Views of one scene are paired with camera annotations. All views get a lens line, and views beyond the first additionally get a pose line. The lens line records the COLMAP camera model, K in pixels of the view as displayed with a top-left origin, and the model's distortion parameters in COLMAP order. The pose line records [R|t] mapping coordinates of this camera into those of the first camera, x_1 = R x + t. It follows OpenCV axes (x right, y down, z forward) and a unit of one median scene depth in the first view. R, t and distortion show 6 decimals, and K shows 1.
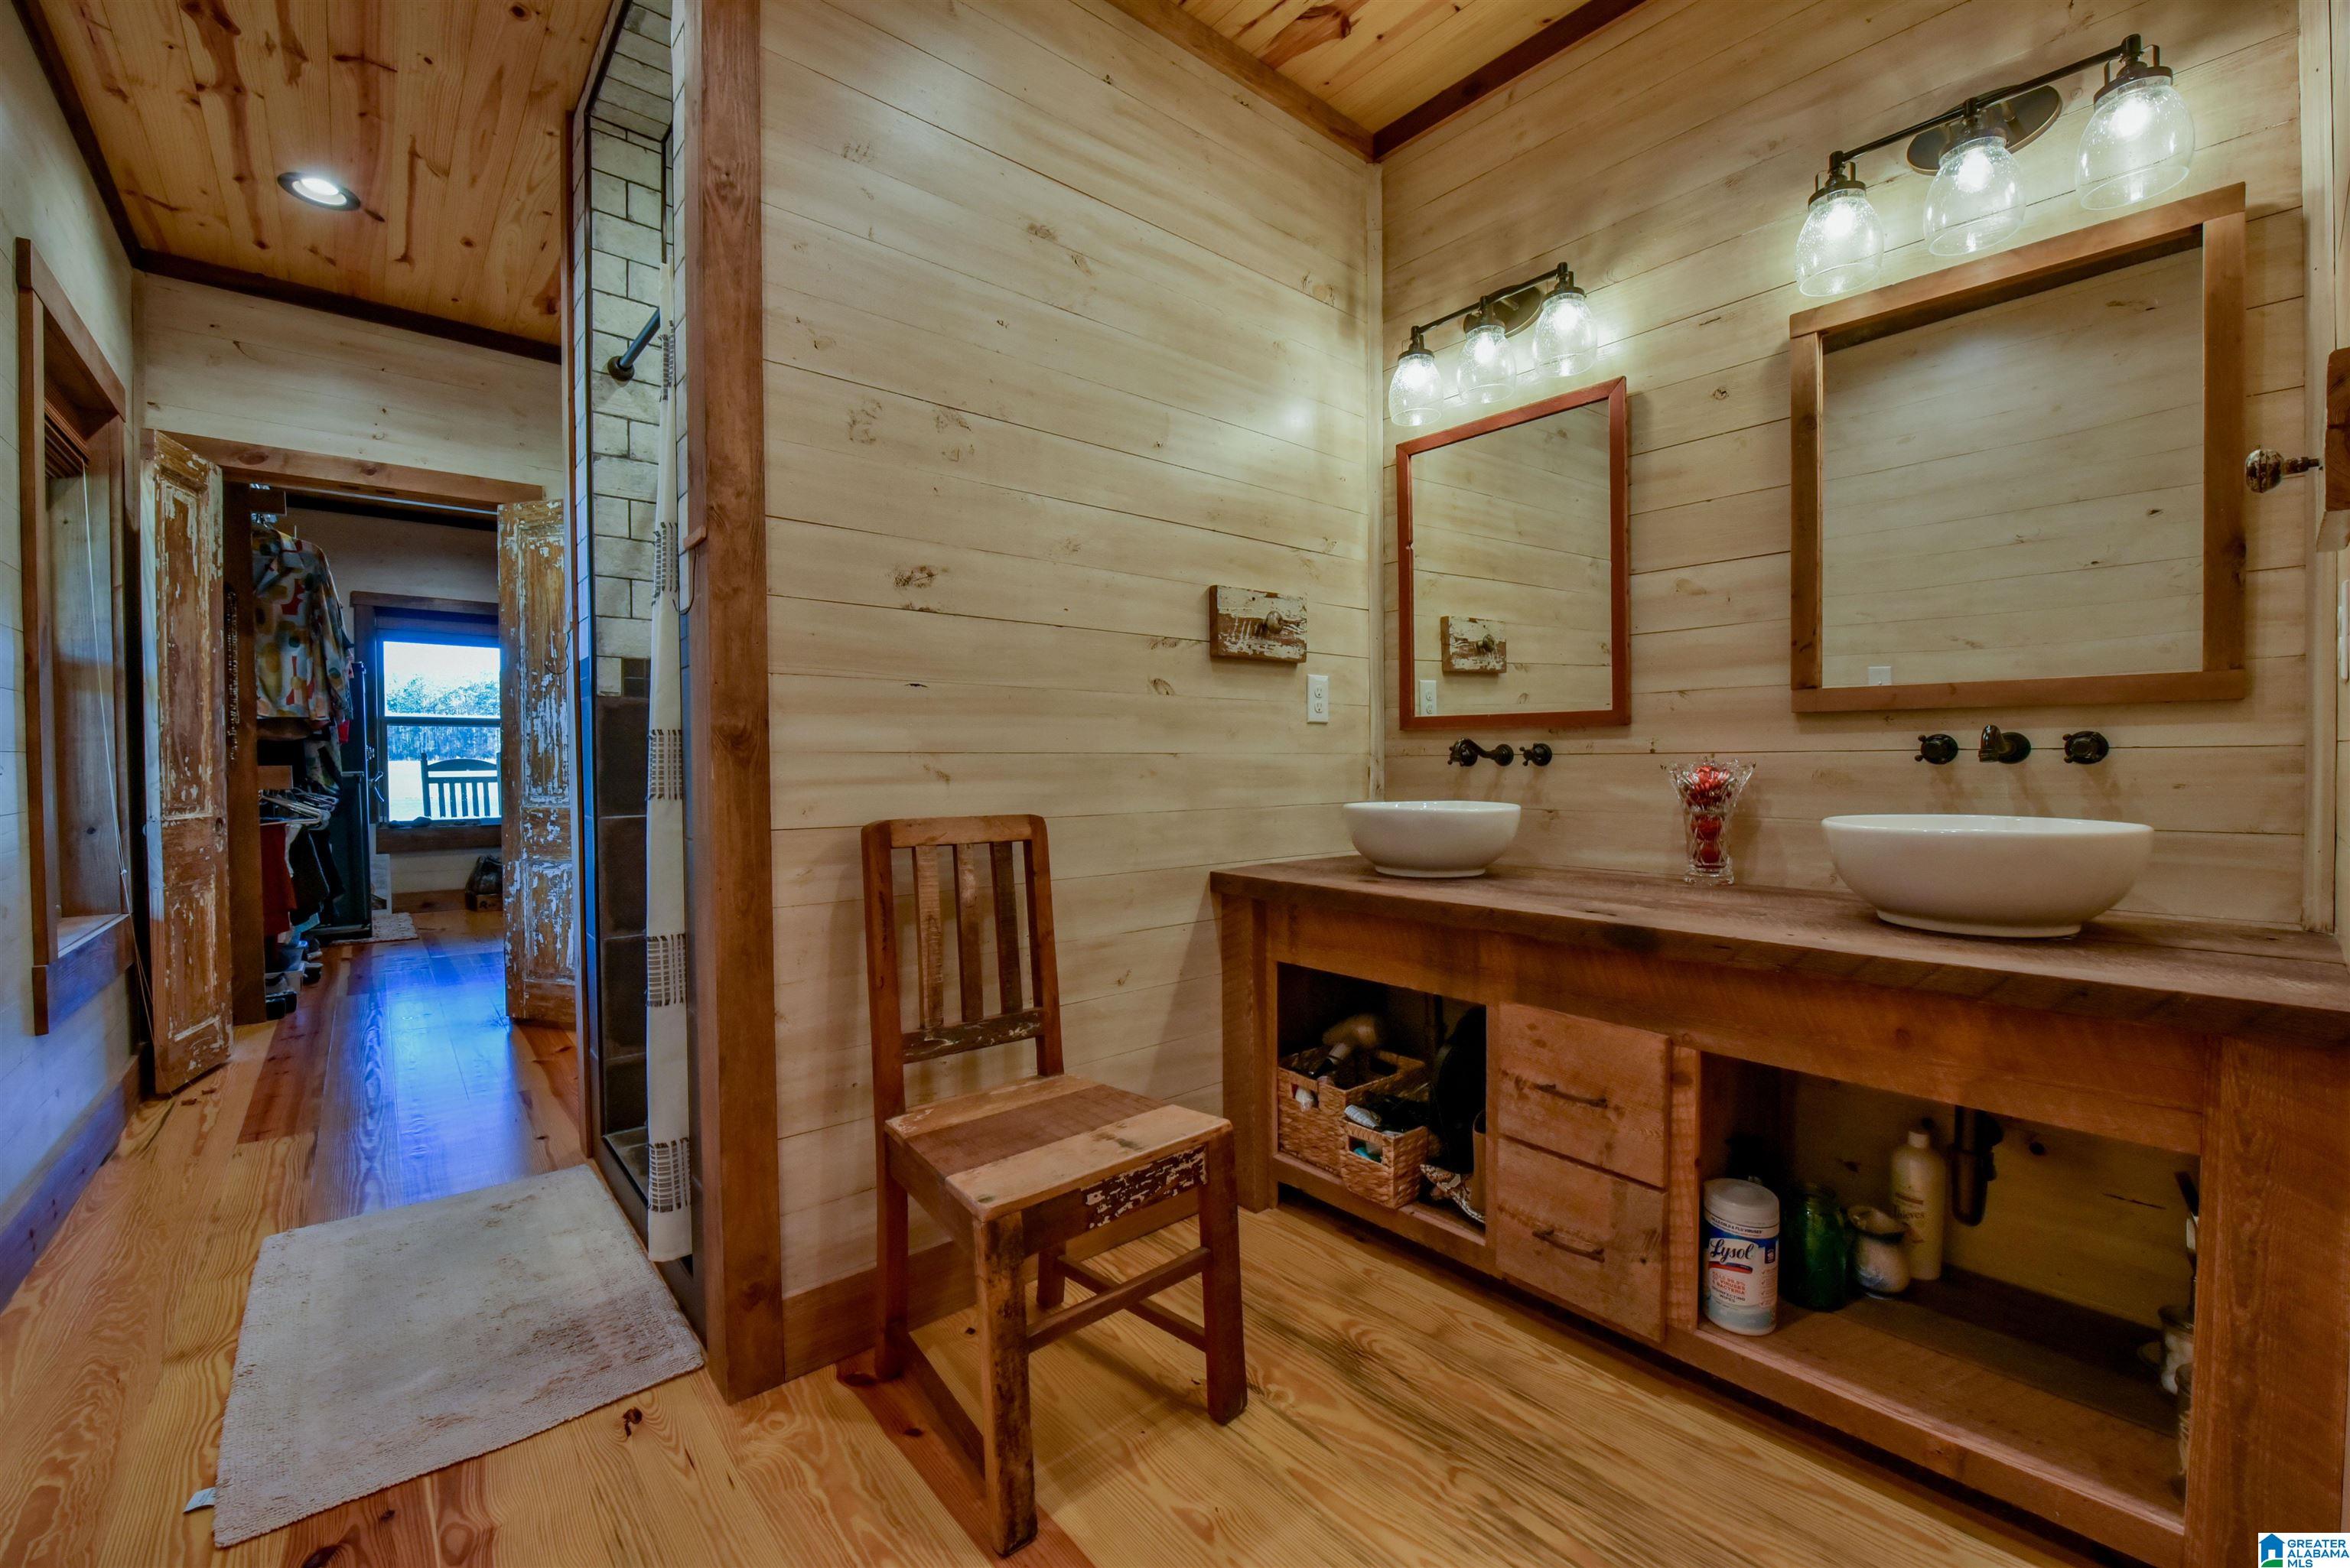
lens RADIAL K [[965.5, 0, 1179.2], [0, 965.5, 777.6], [0, 0, 1]] dist [-0.013736, -0.002402]
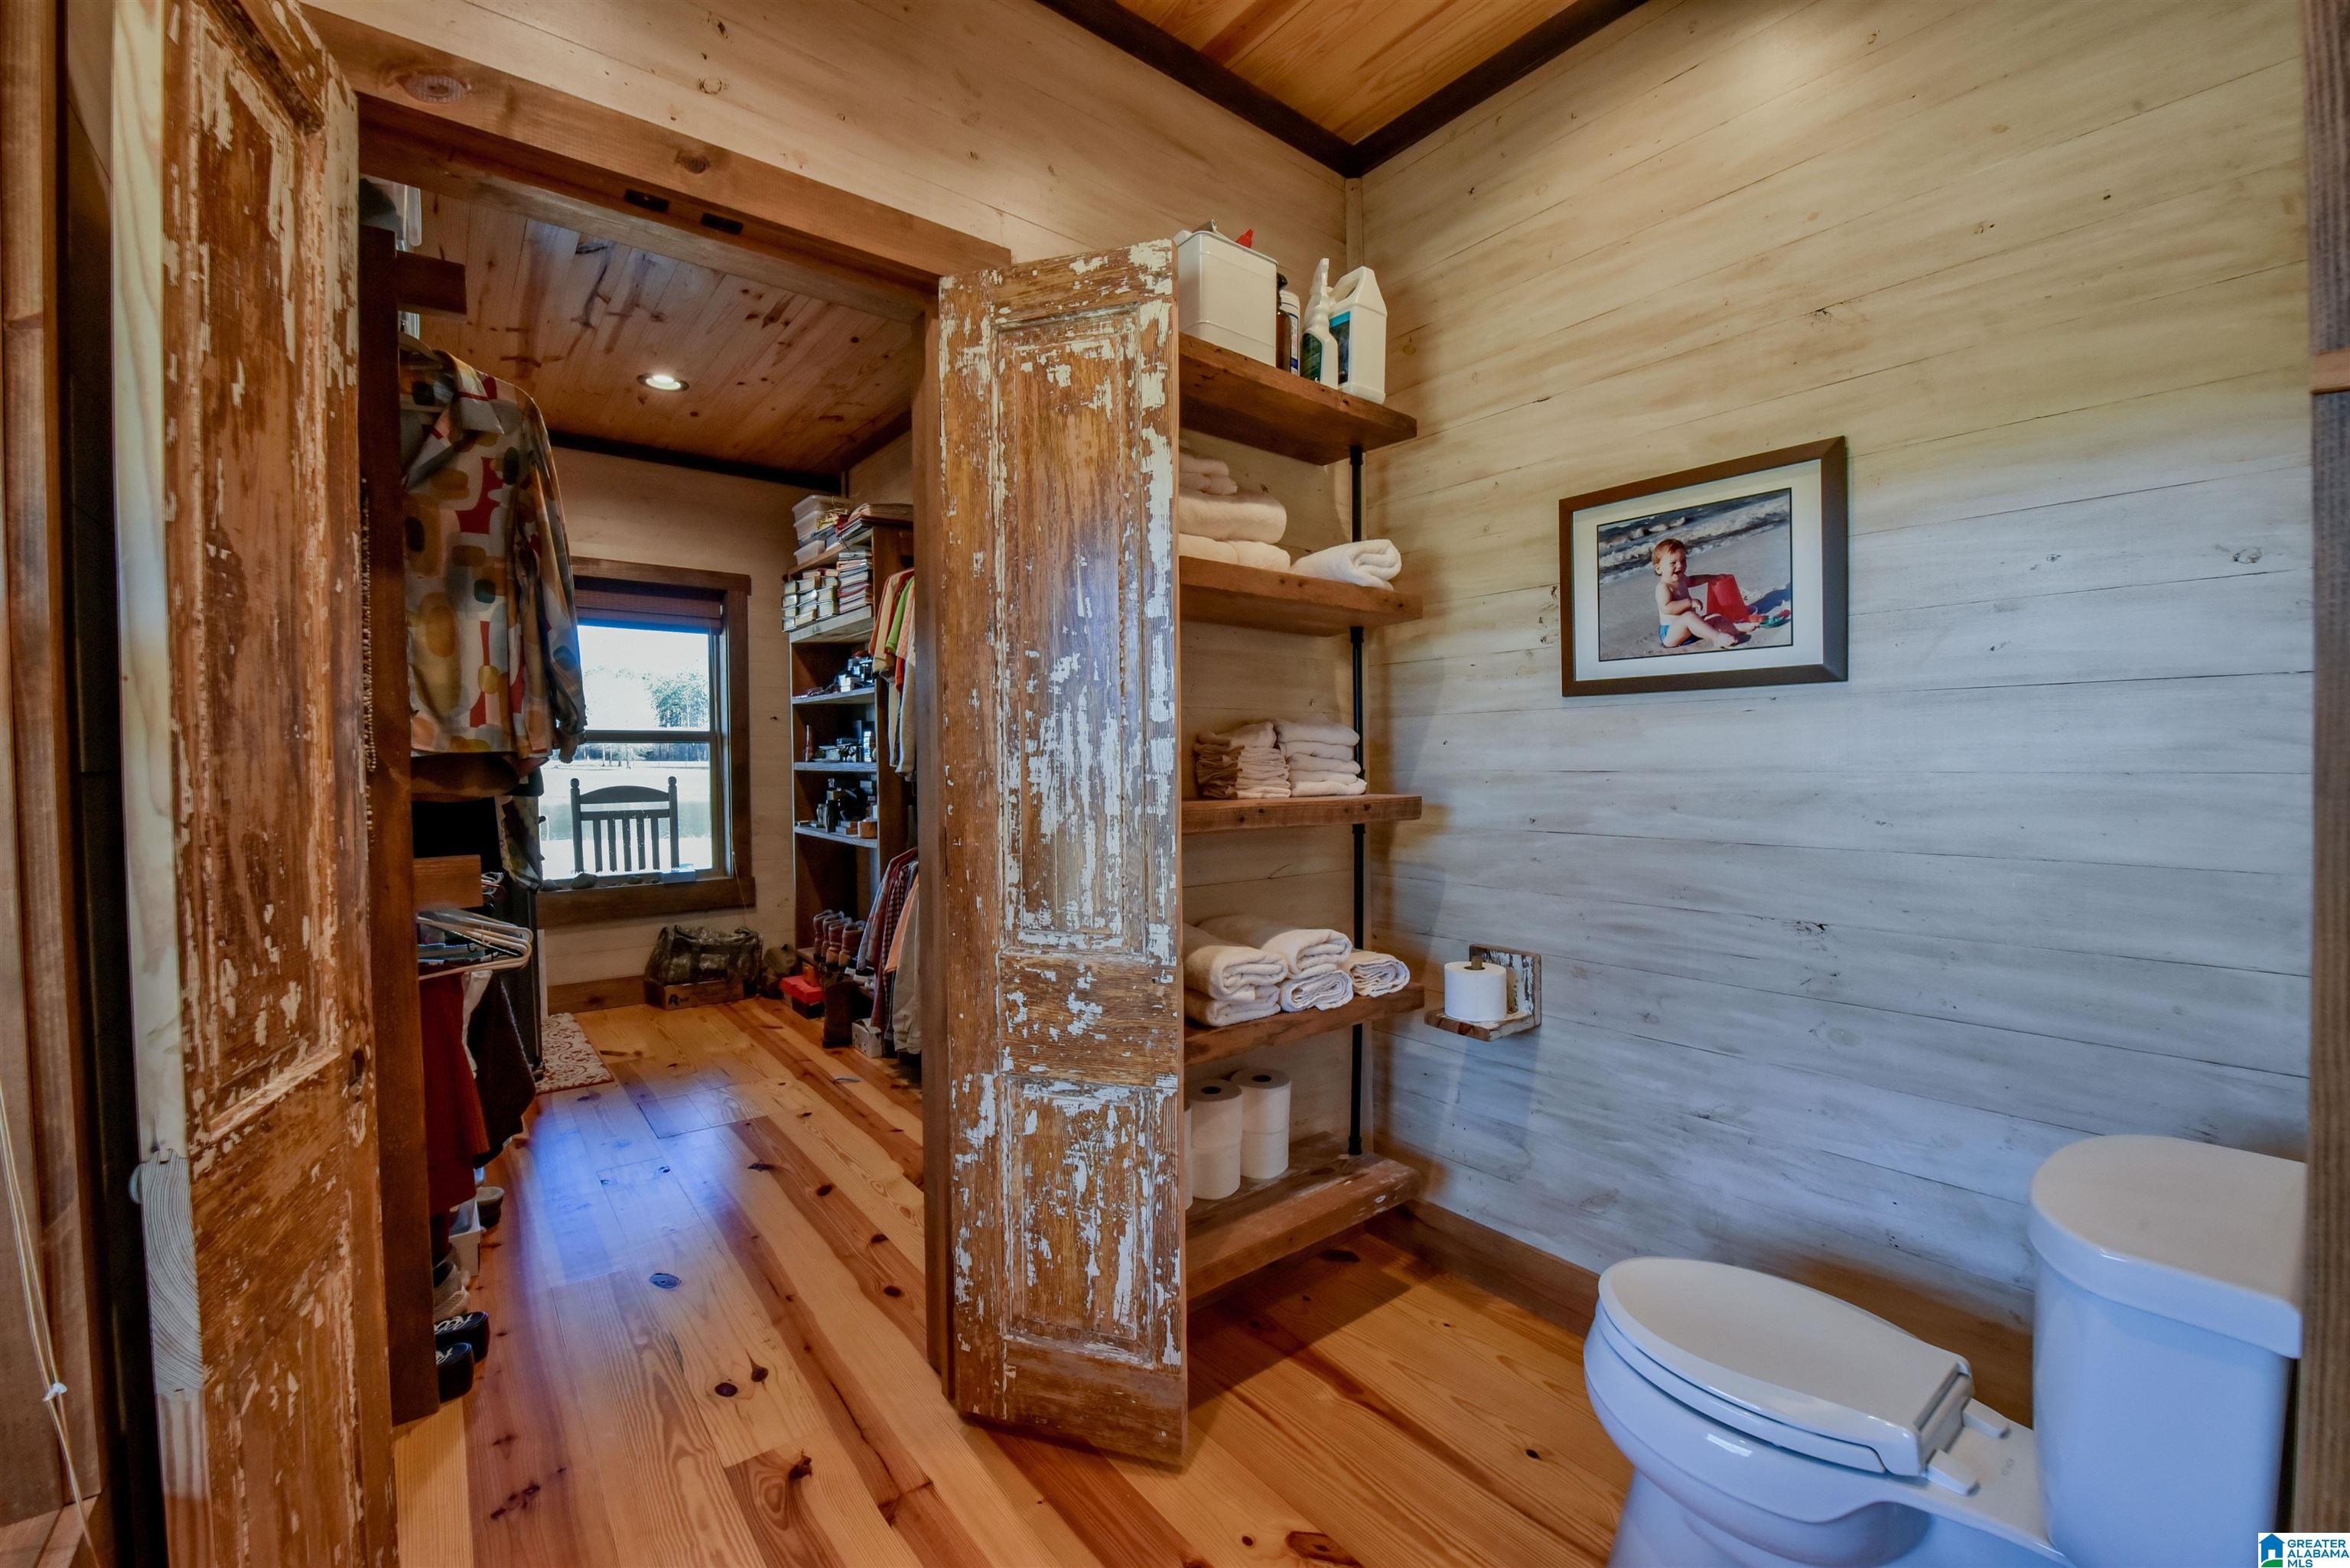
lens RADIAL K [[965.5, 0, 1183.5], [0, 965.5, 778.7], [0, 0, 1]] dist [-0.013736, -0.002402]
pose [[0.999411, -0.003117, -0.034176, -0.568880], [0.003267, 0.999985, 0.004351, -0.051216], [0.034161, -0.004460, 0.999406, 0.539964]]
